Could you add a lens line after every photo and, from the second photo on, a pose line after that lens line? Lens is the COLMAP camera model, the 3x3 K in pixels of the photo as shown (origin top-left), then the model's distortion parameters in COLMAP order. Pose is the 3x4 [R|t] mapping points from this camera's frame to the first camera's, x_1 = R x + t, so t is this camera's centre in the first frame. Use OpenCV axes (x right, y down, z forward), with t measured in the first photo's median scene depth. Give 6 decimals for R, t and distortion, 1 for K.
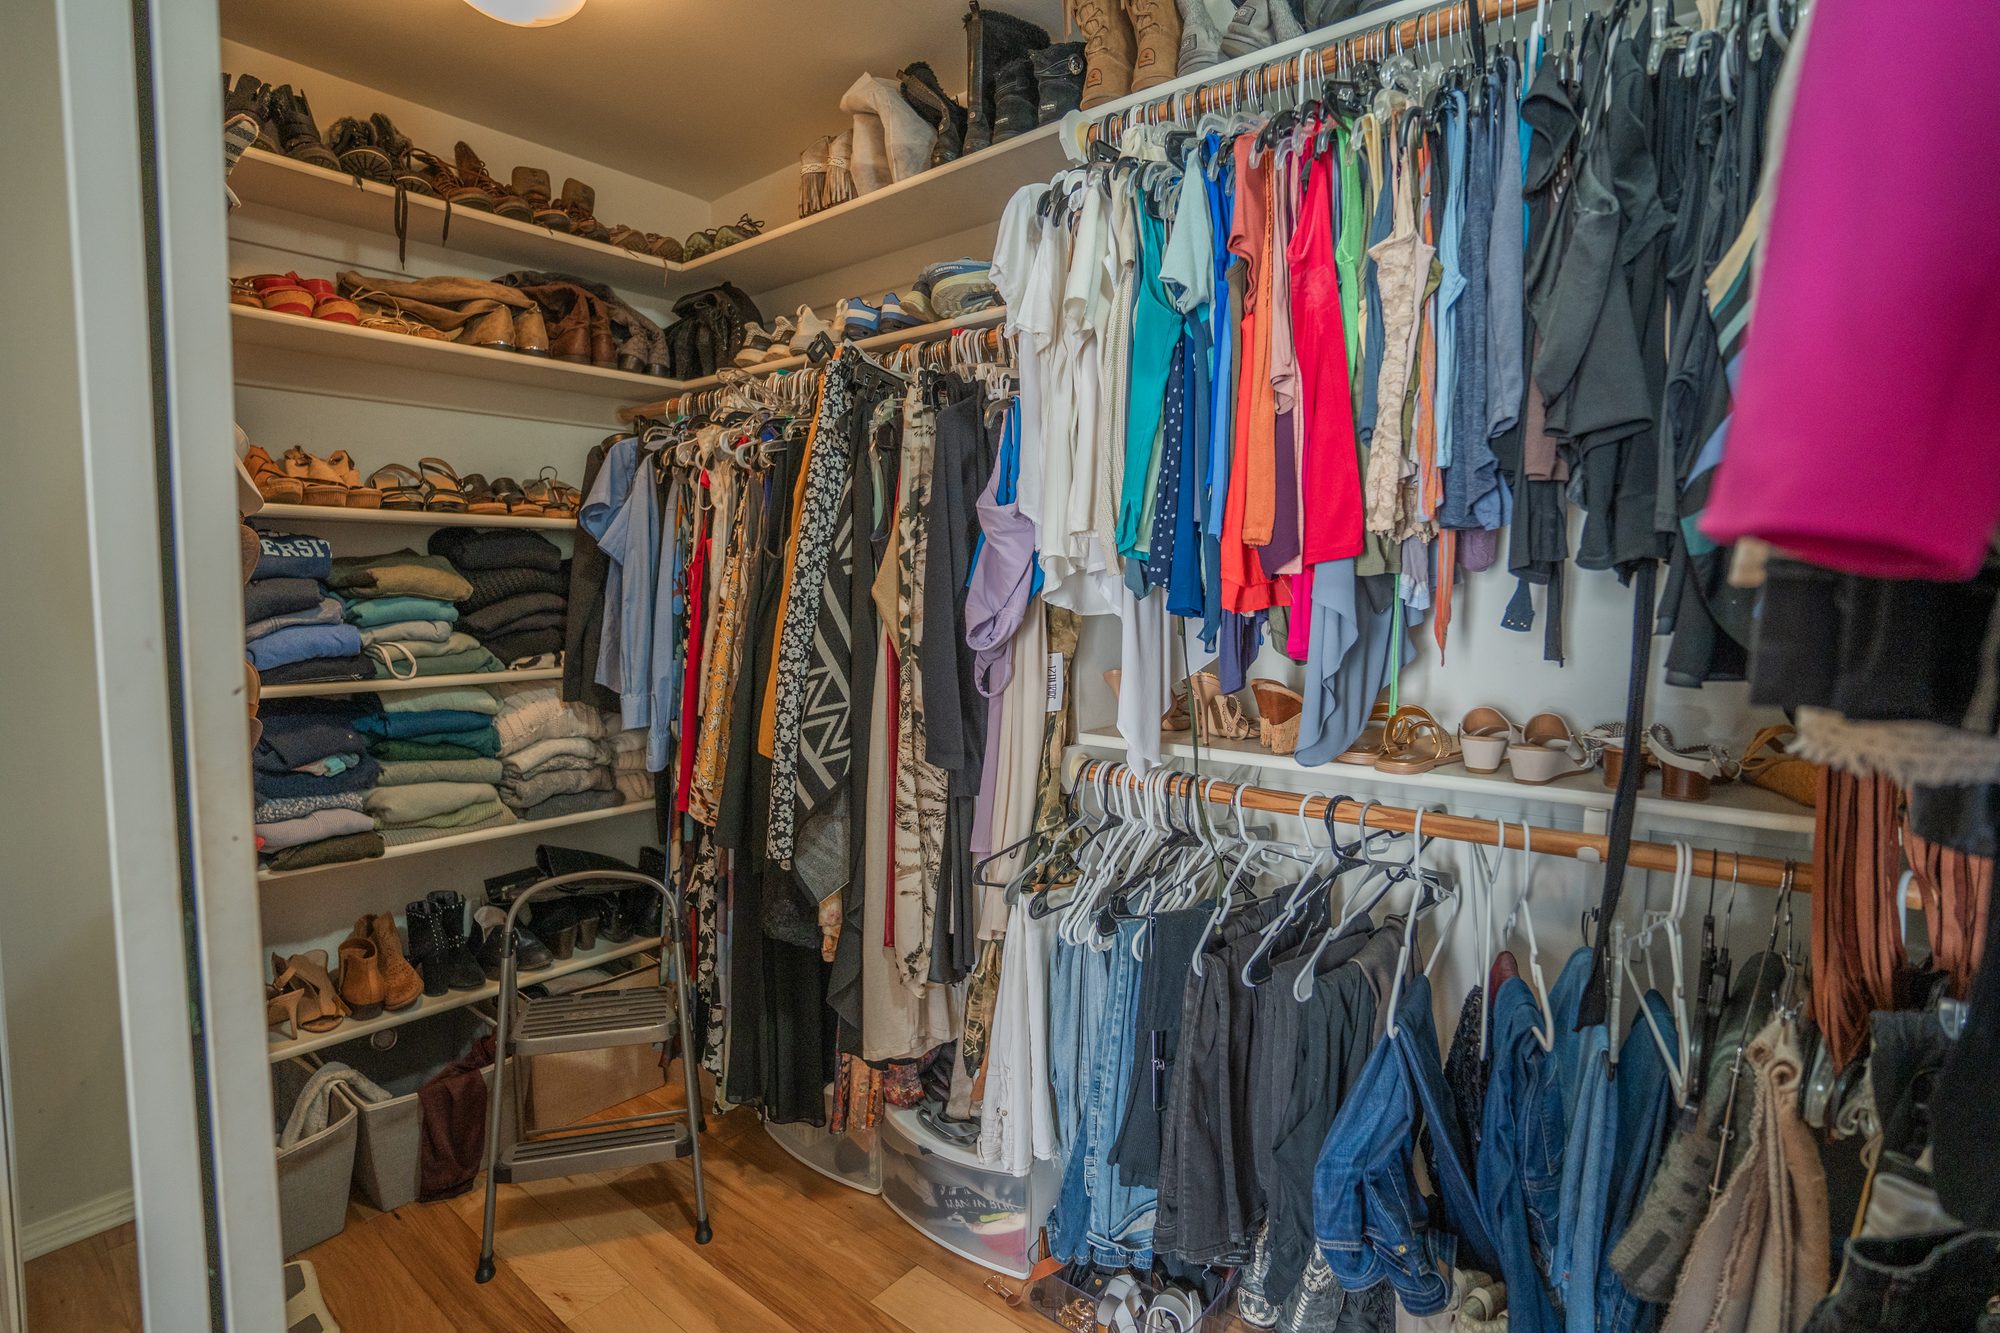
lens RADIAL K [[988.3, 0, 1000.0], [0, 988.3, 666.5], [0, 0, 1]] dist [-0.067470, 0.033530]
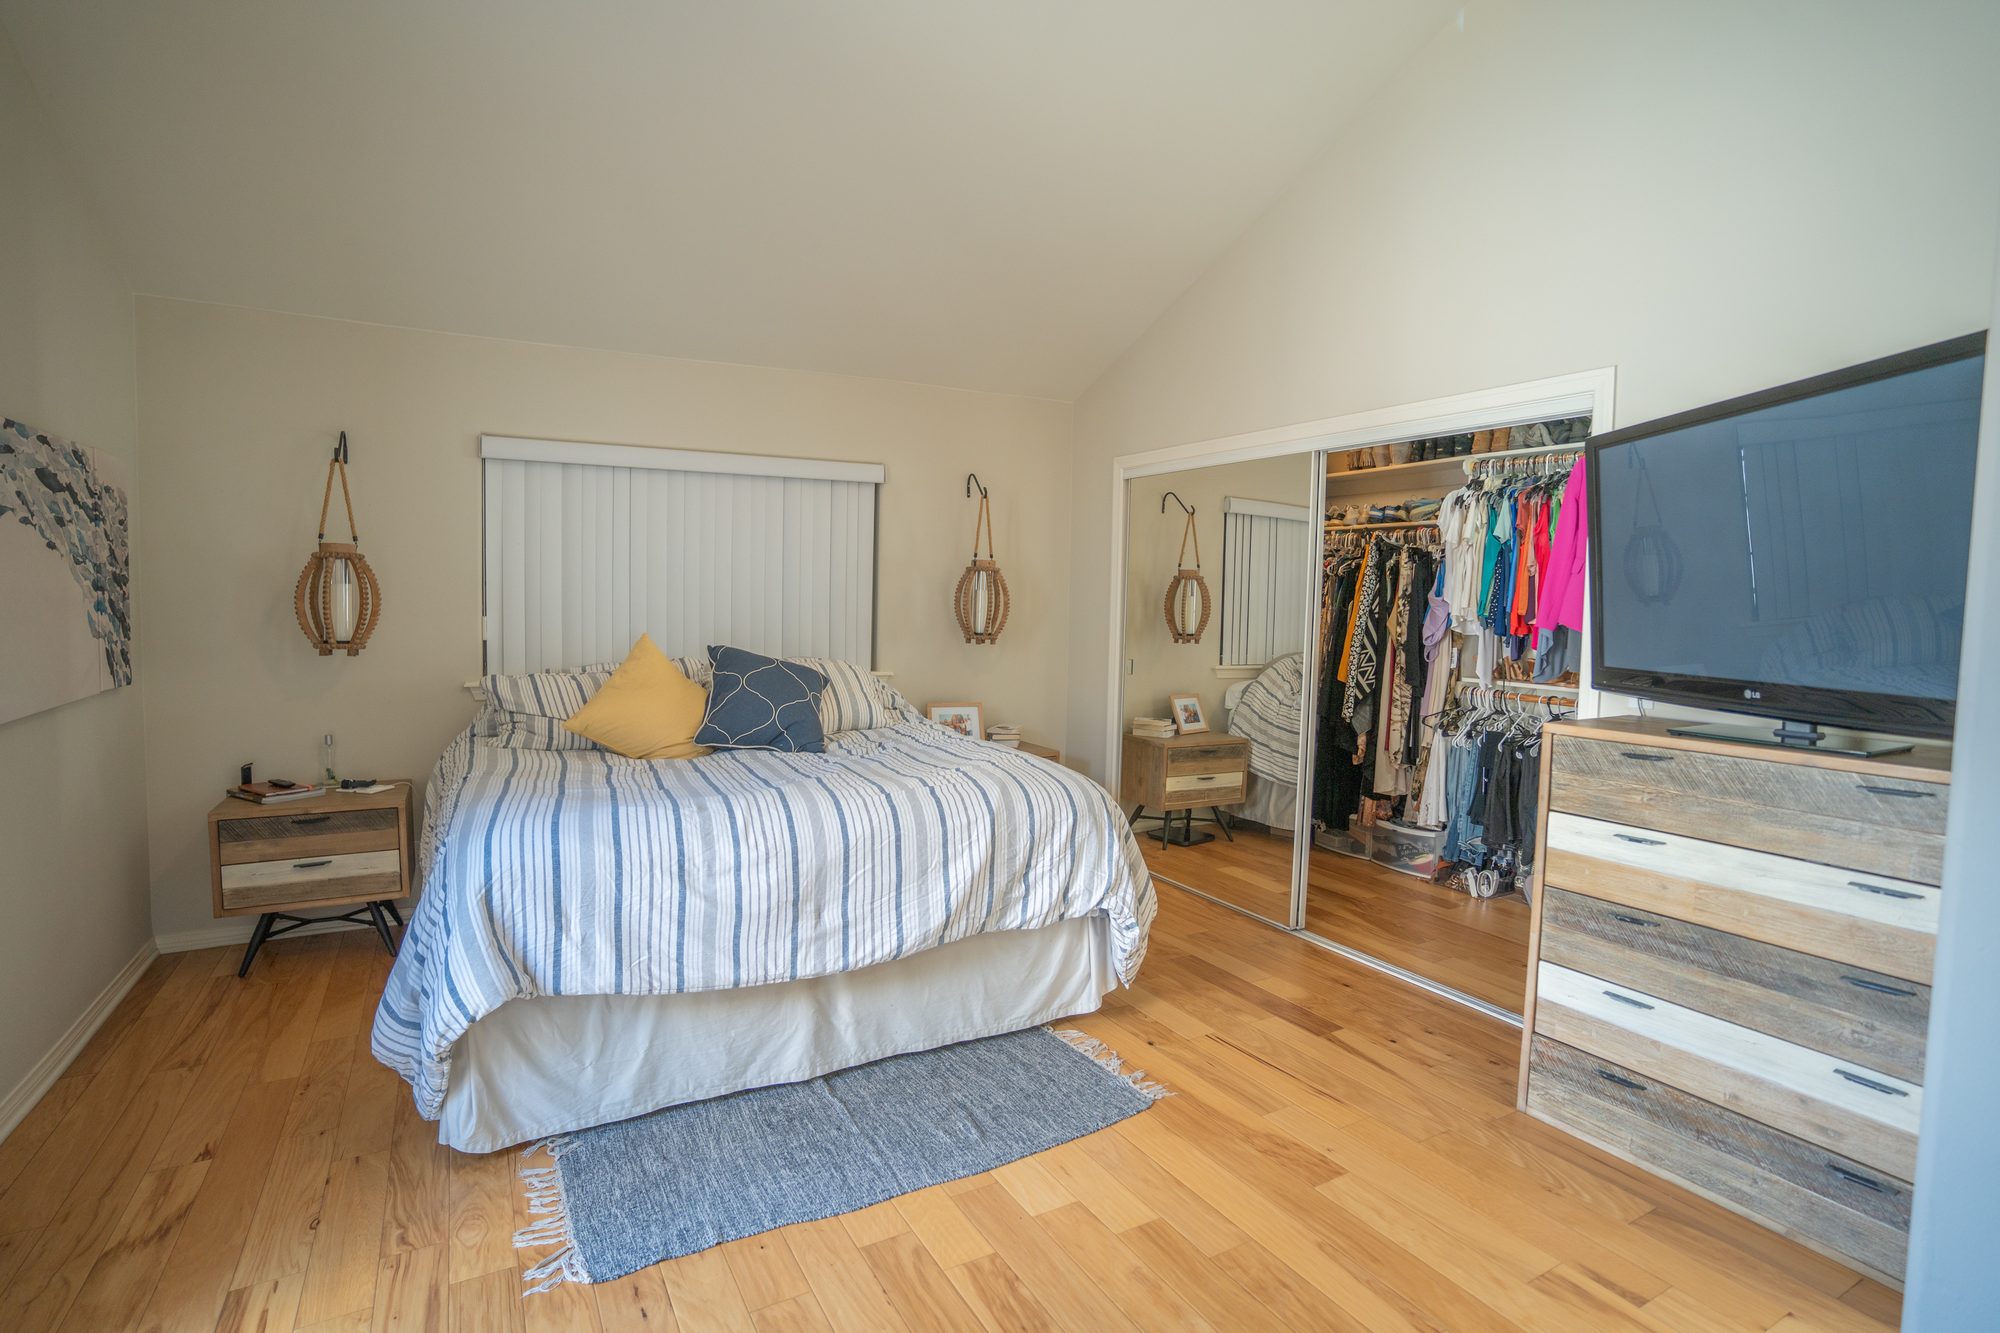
lens RADIAL K [[988.3, 0, 1000.0], [0, 988.3, 666.5], [0, 0, 1]] dist [-0.067470, 0.033530]
pose [[0.931552, 0.039637, -0.361442, -0.147181], [-0.042759, 0.999085, -0.000642, 0.099468], [0.361086, 0.016053, 0.932395, -2.108674]]
